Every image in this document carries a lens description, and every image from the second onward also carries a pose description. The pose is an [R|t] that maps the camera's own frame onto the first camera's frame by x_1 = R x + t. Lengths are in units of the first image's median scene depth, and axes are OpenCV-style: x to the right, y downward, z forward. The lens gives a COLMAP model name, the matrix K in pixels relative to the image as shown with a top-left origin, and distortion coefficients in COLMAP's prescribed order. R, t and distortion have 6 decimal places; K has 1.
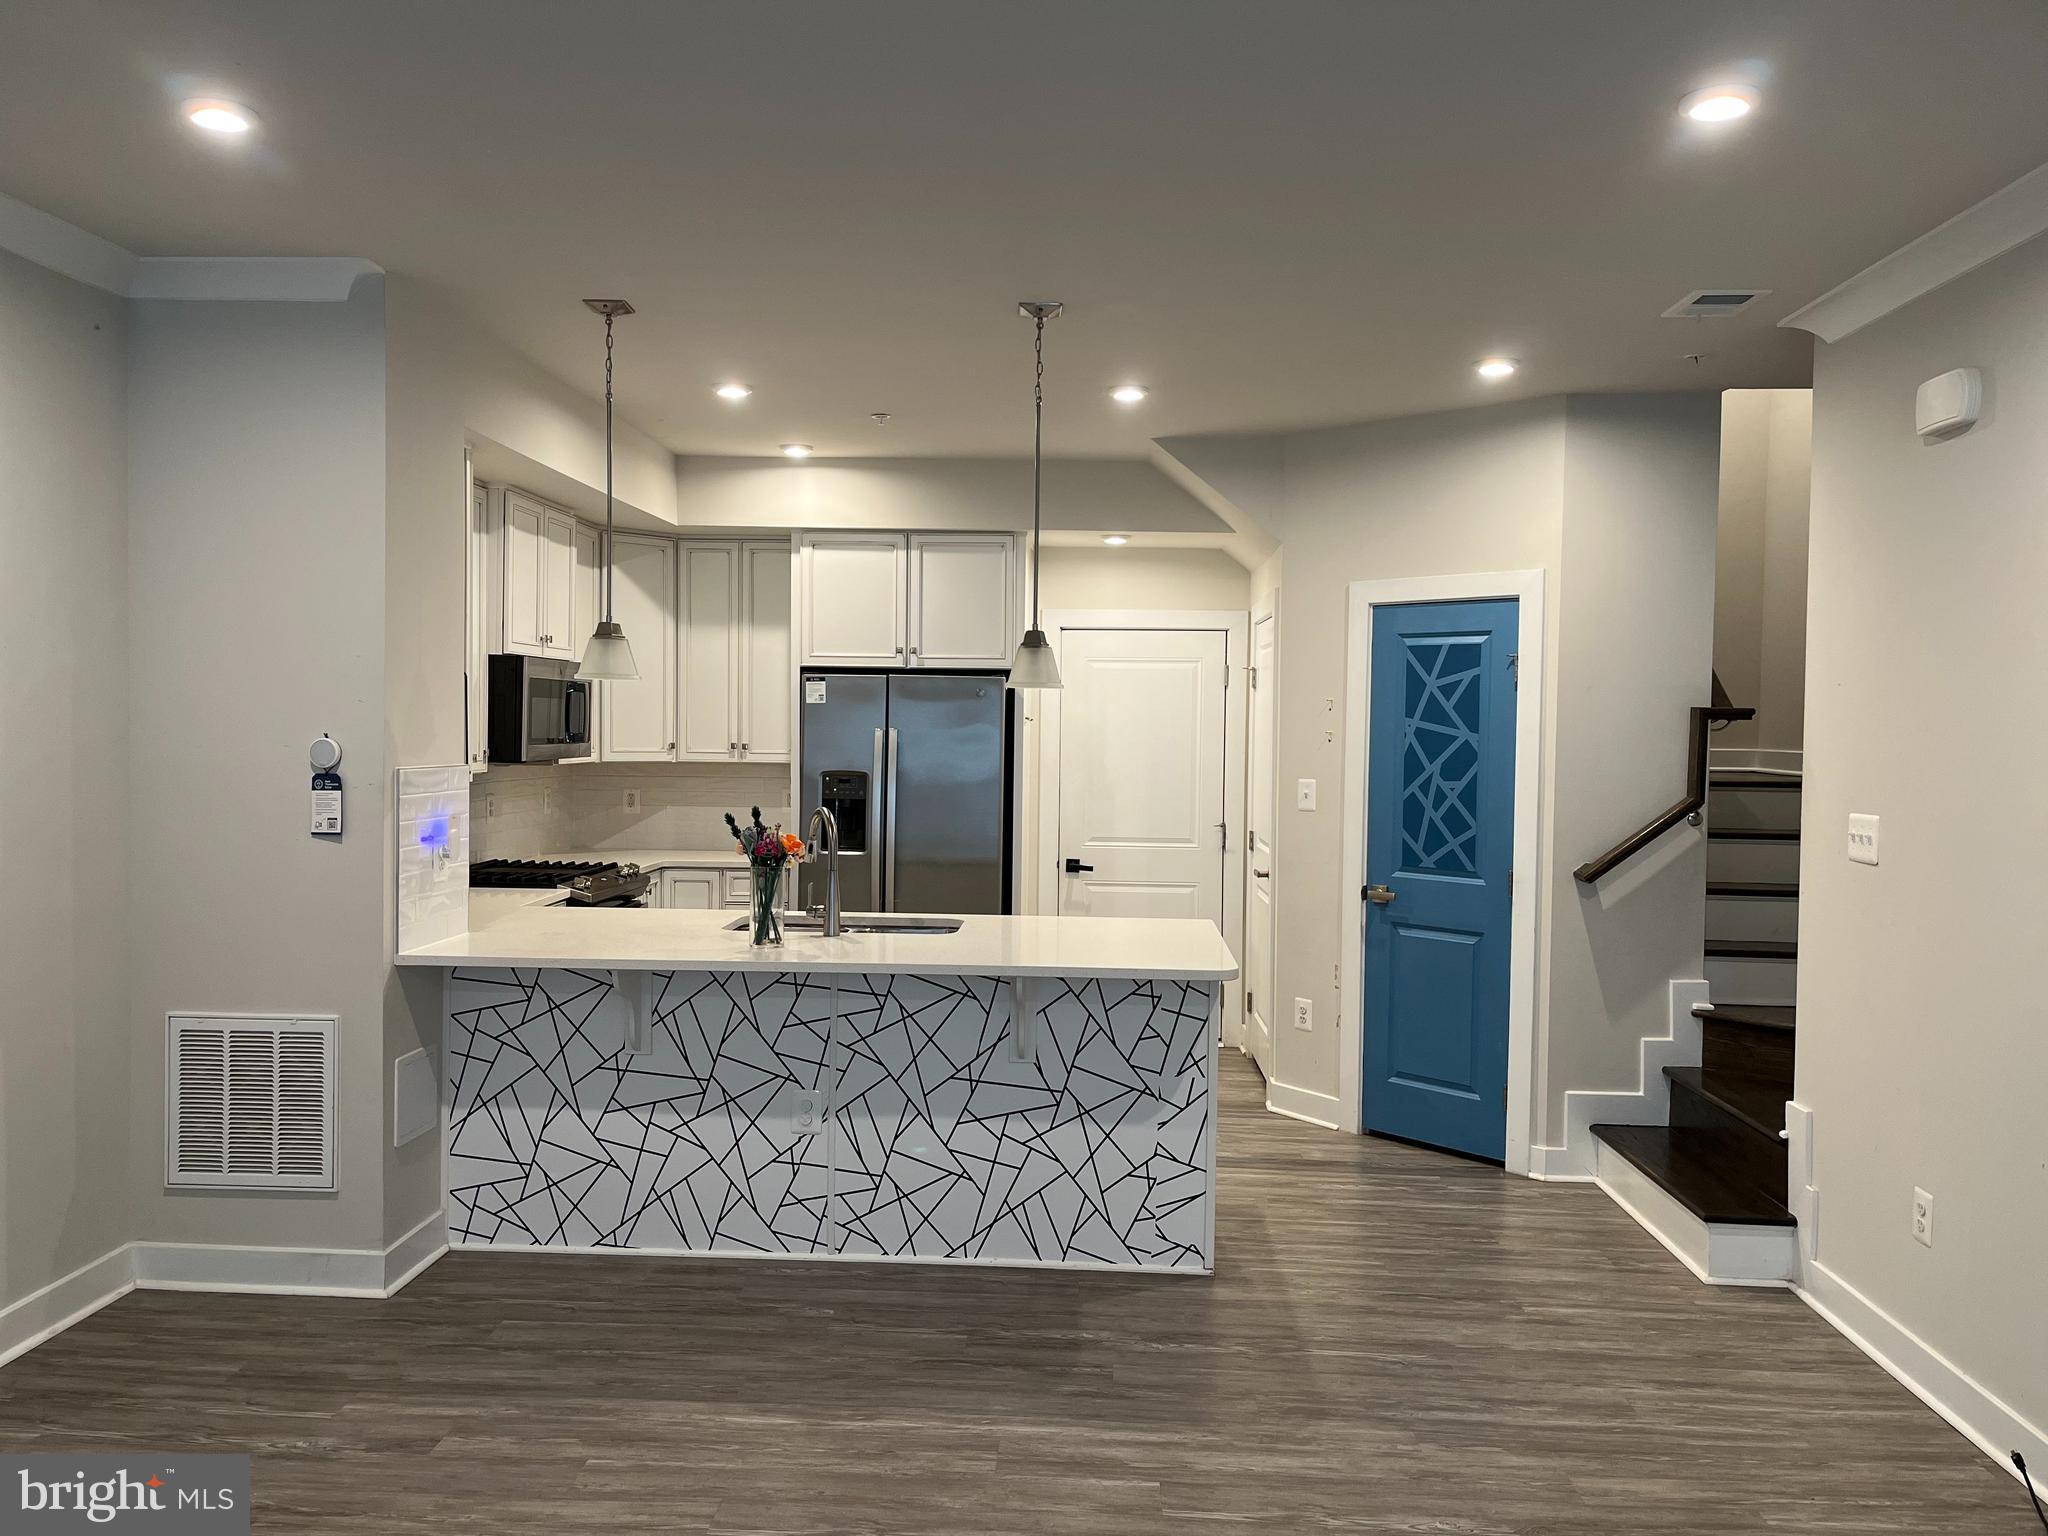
lens RADIAL K [[1539.7, 0, 1024.0], [0, 1539.7, 768.0], [0, 0, 1]] dist [0.071663, -0.096075]
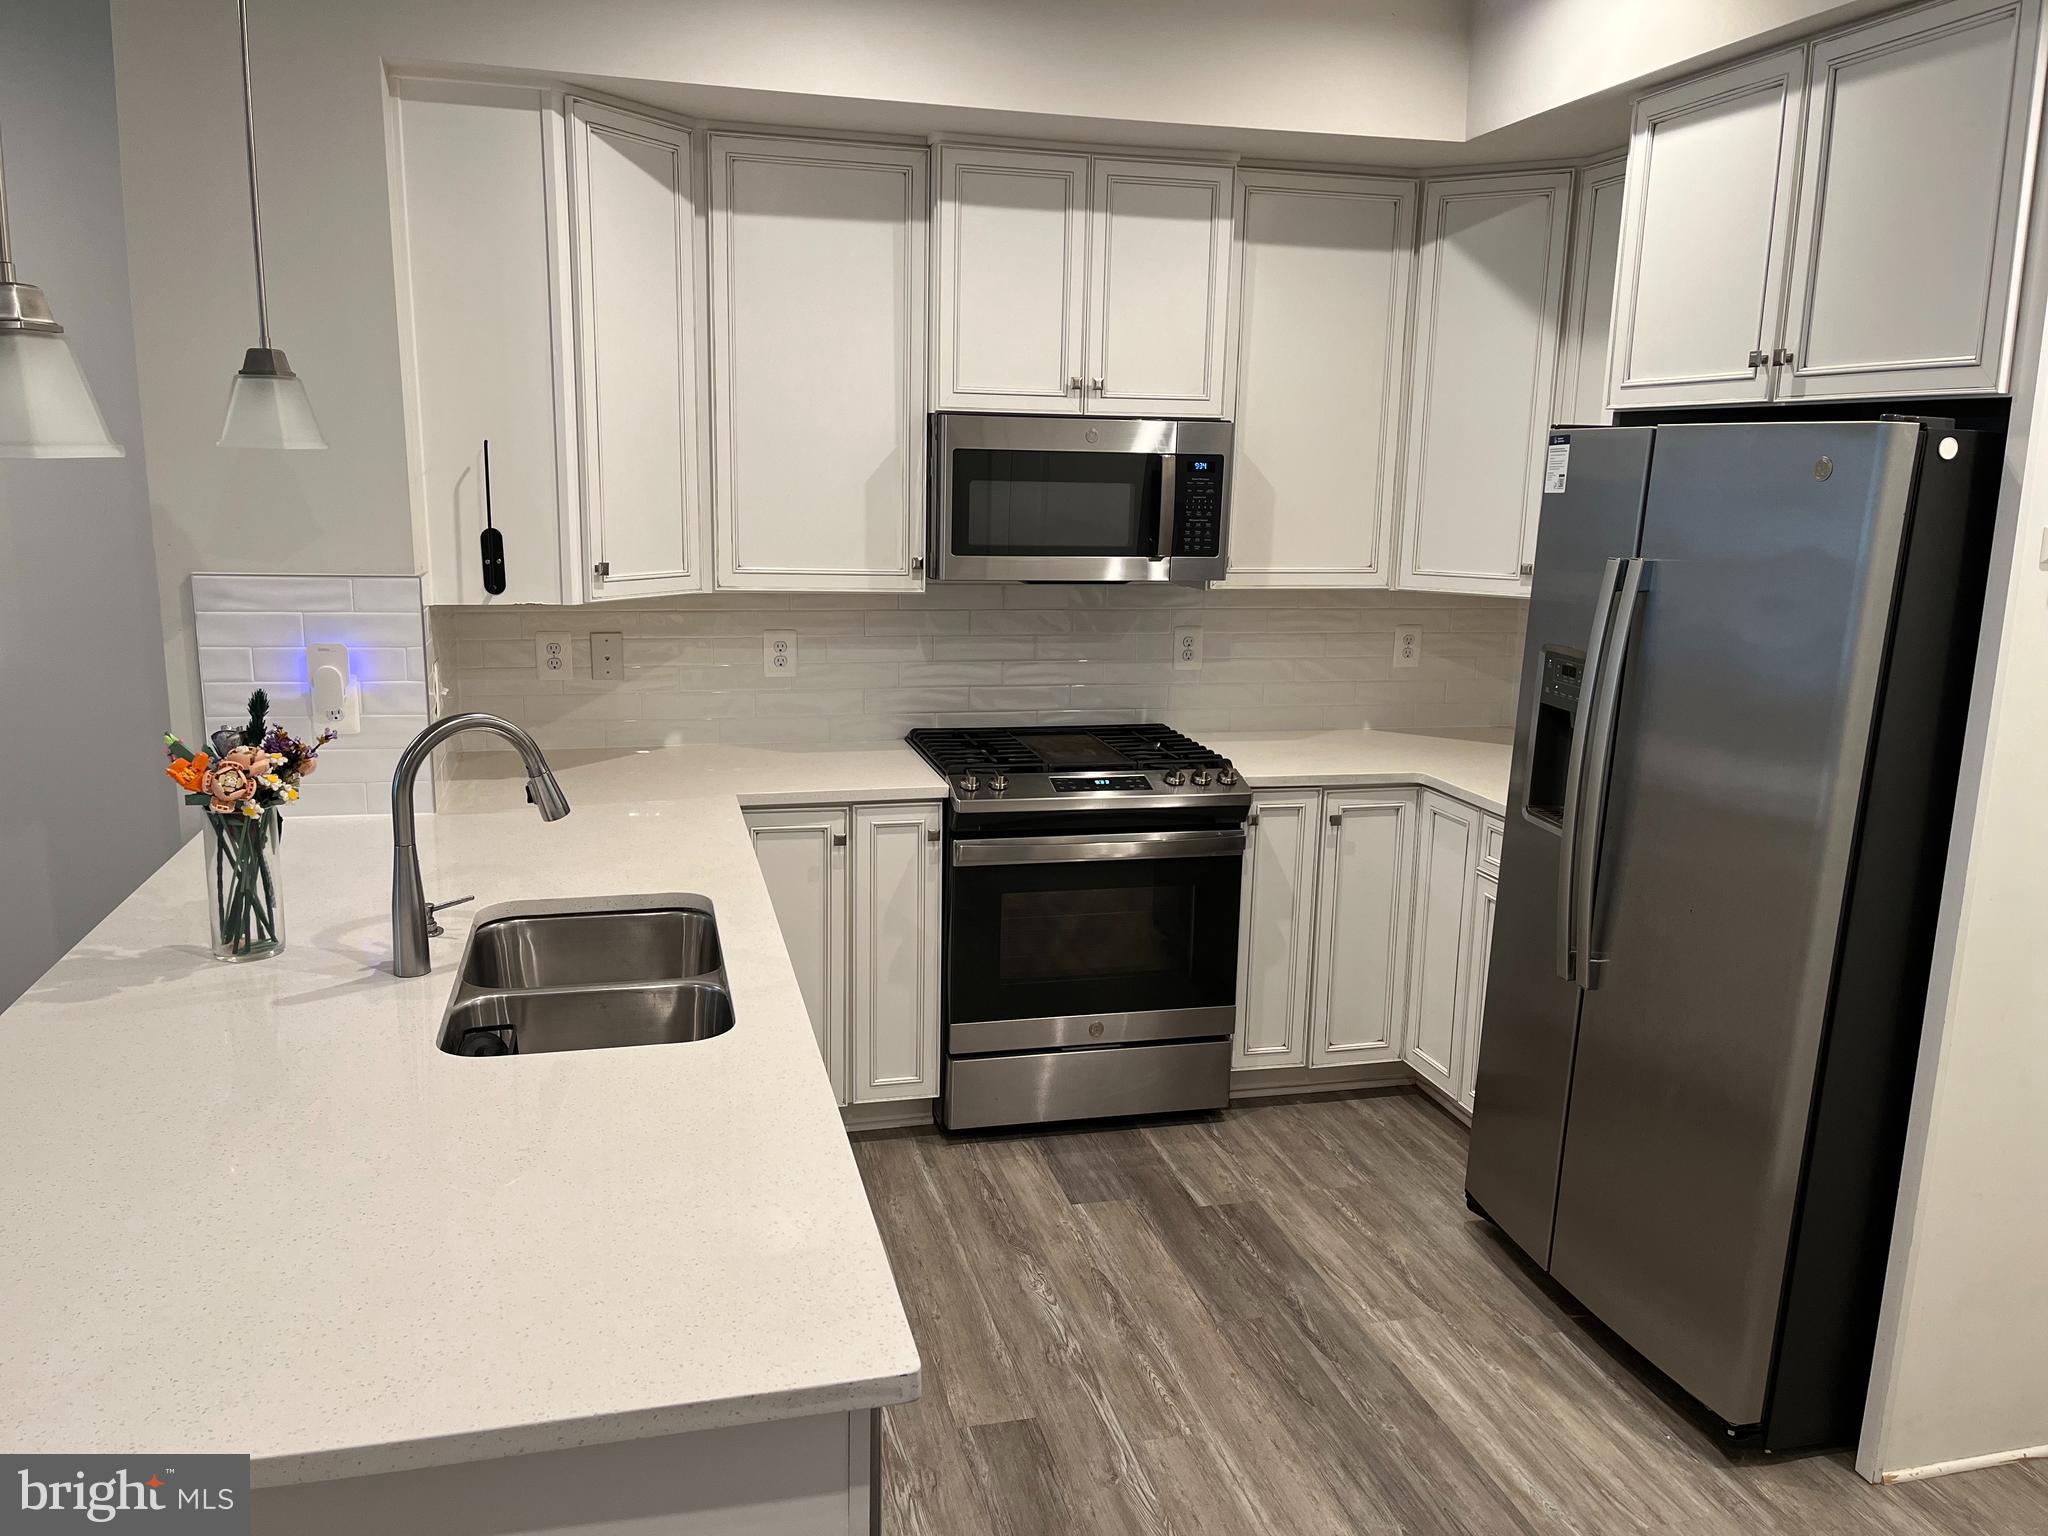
lens RADIAL K [[1539.7, 0, 1024.0], [0, 1539.7, 768.0], [0, 0, 1]] dist [0.071663, -0.096075]
pose [[0.304561, 0.178520, -0.935614, 0.393525], [-0.044447, 0.983873, 0.173259, -0.052363], [0.951455, -0.011183, 0.307584, 1.067174]]
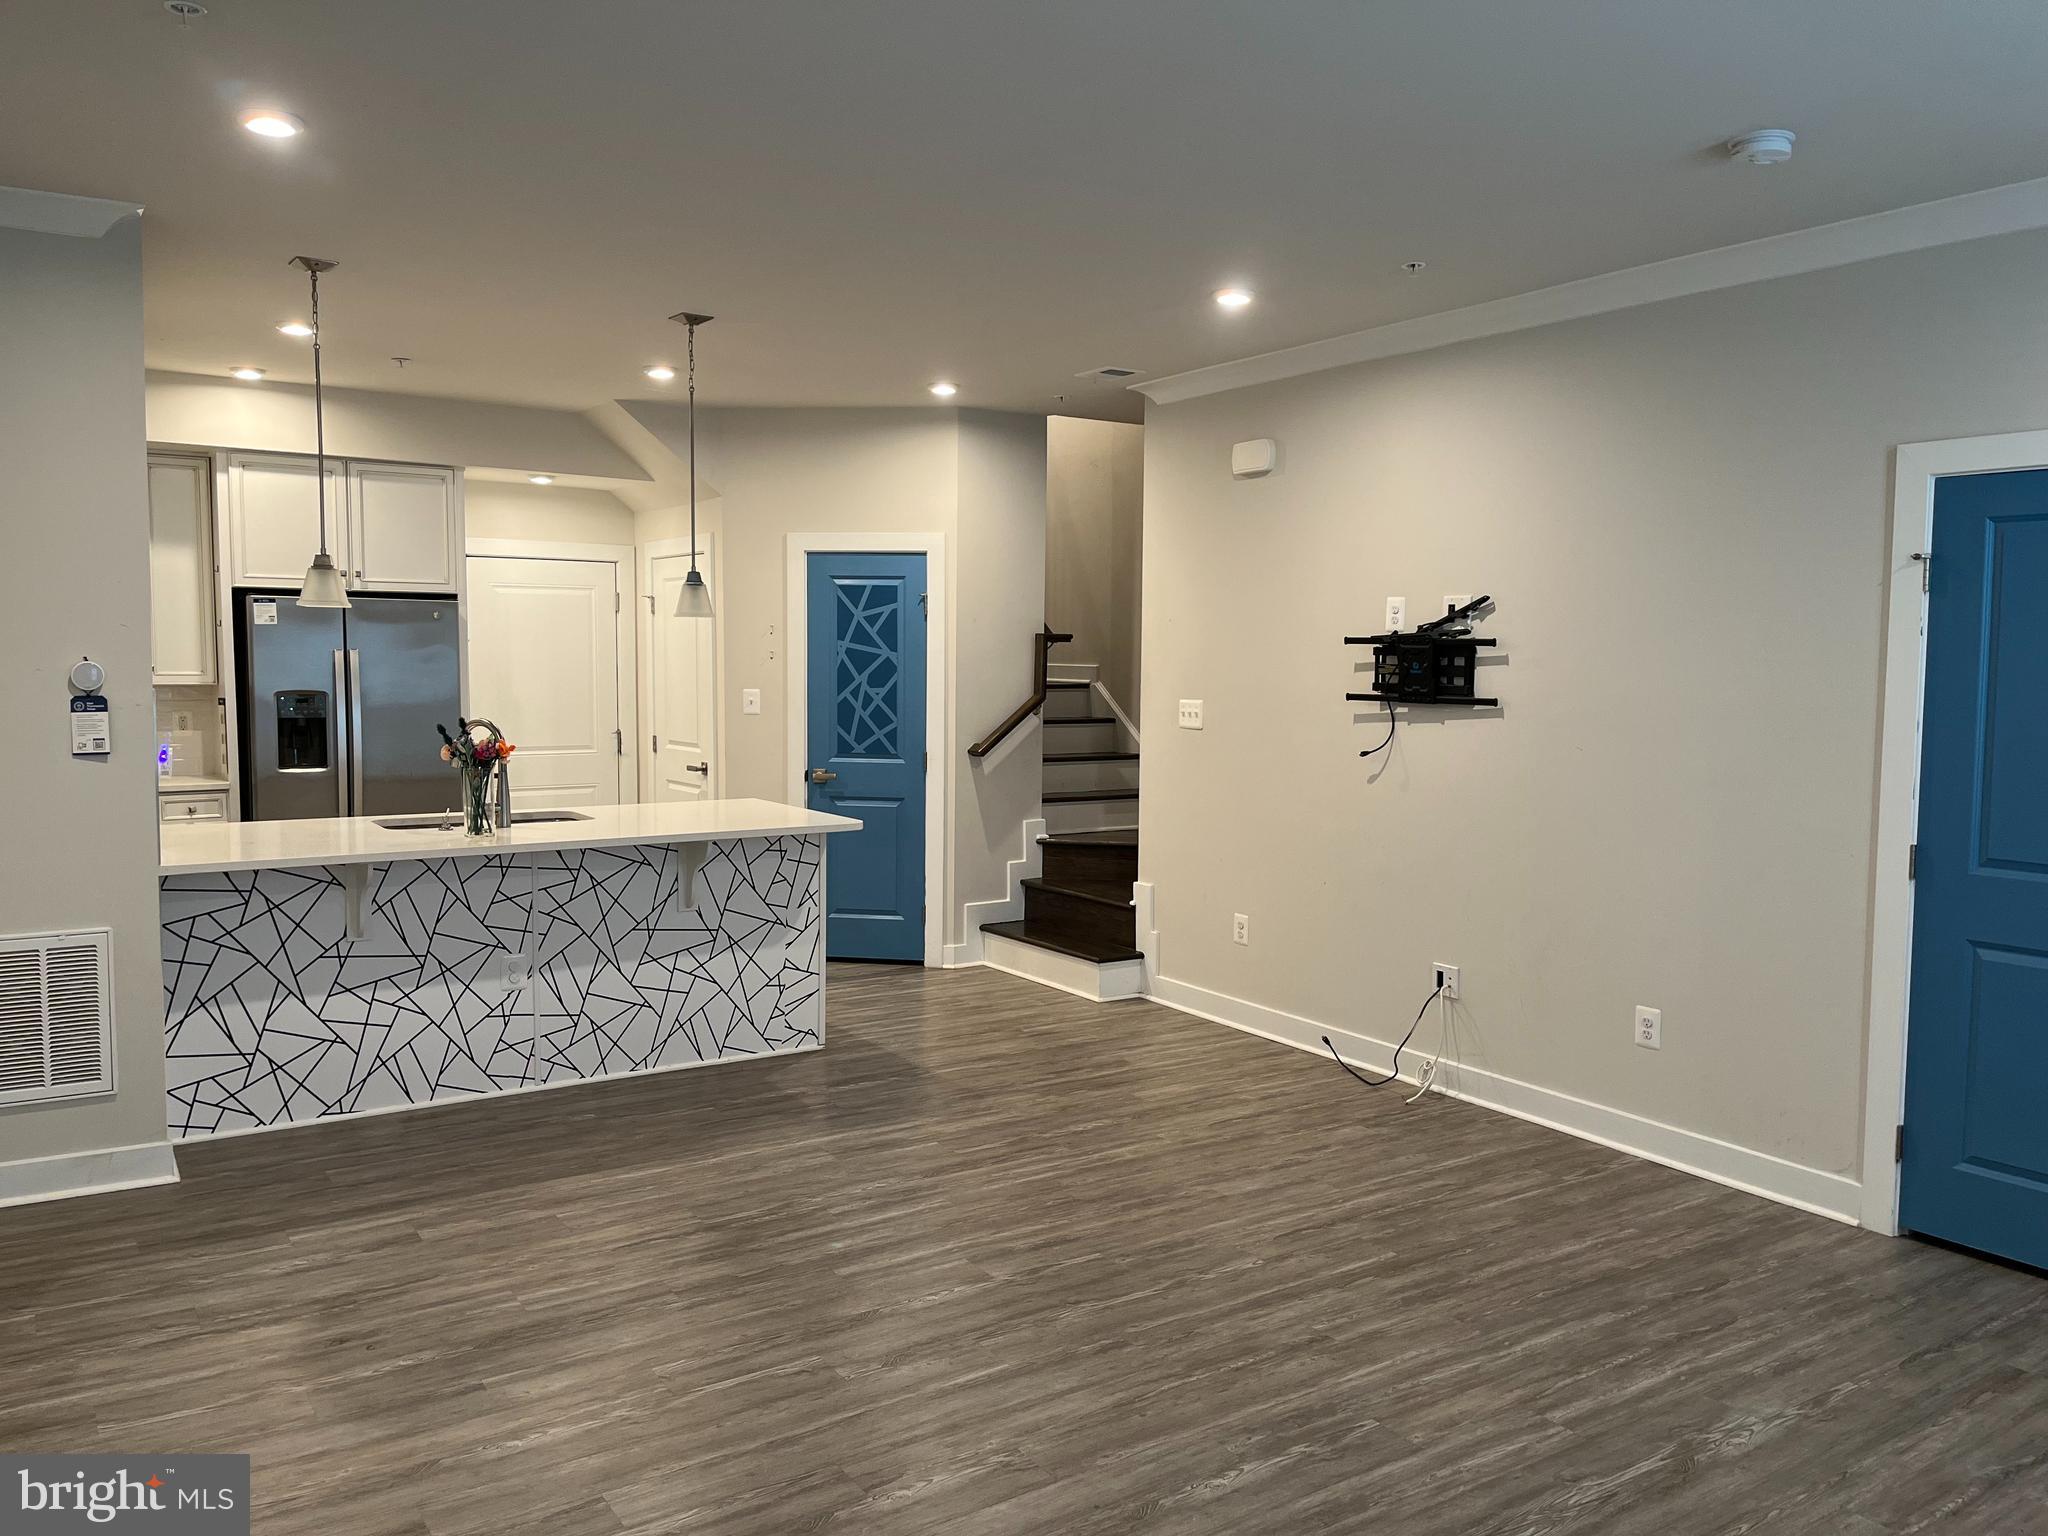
lens RADIAL K [[1539.7, 0, 1024.0], [0, 1539.7, 768.0], [0, 0, 1]] dist [0.071663, -0.096075]
pose [[0.802267, -0.050142, 0.594855, -0.527033], [0.018579, 0.998081, 0.059075, 0.001735], [-0.596676, -0.036342, 0.801659, -0.188355]]
